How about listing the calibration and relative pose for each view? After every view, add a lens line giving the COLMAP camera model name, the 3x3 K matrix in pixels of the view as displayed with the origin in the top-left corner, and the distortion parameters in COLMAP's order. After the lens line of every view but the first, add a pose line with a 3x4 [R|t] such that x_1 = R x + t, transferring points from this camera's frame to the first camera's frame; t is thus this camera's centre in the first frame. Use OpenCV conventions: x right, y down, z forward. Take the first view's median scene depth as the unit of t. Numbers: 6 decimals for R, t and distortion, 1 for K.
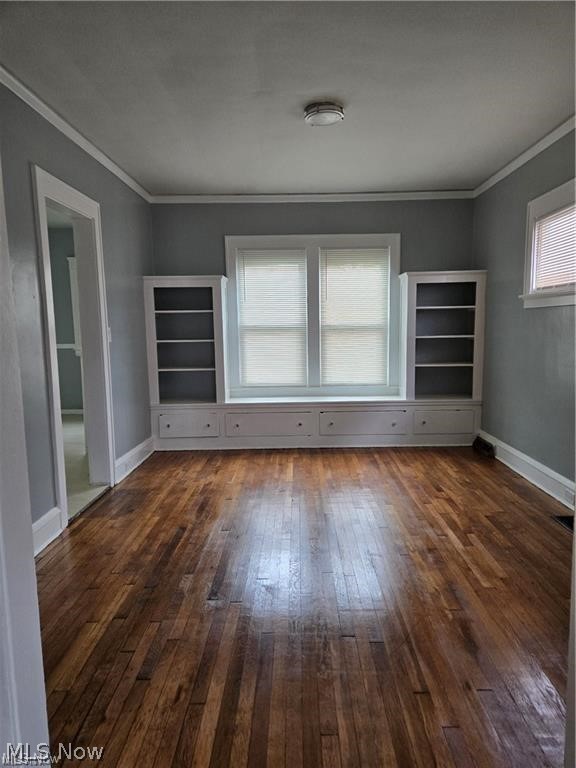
lens RADIAL K [[522.3, 0, 295.4], [0, 522.3, 382.8], [0, 0, 1]] dist [0.090013, -0.000367]
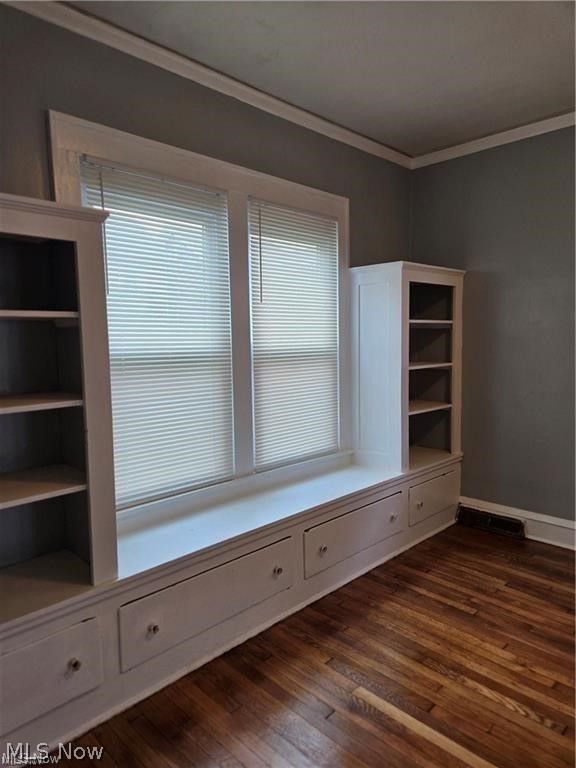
lens RADIAL K [[522.3, 0, 295.4], [0, 522.3, 382.8], [0, 0, 1]] dist [0.090013, -0.000367]
pose [[0.707035, -0.059332, 0.704685, -0.291852], [0.094191, 0.995497, -0.010687, -0.075188], [-0.700878, 0.073931, 0.709439, 0.648723]]
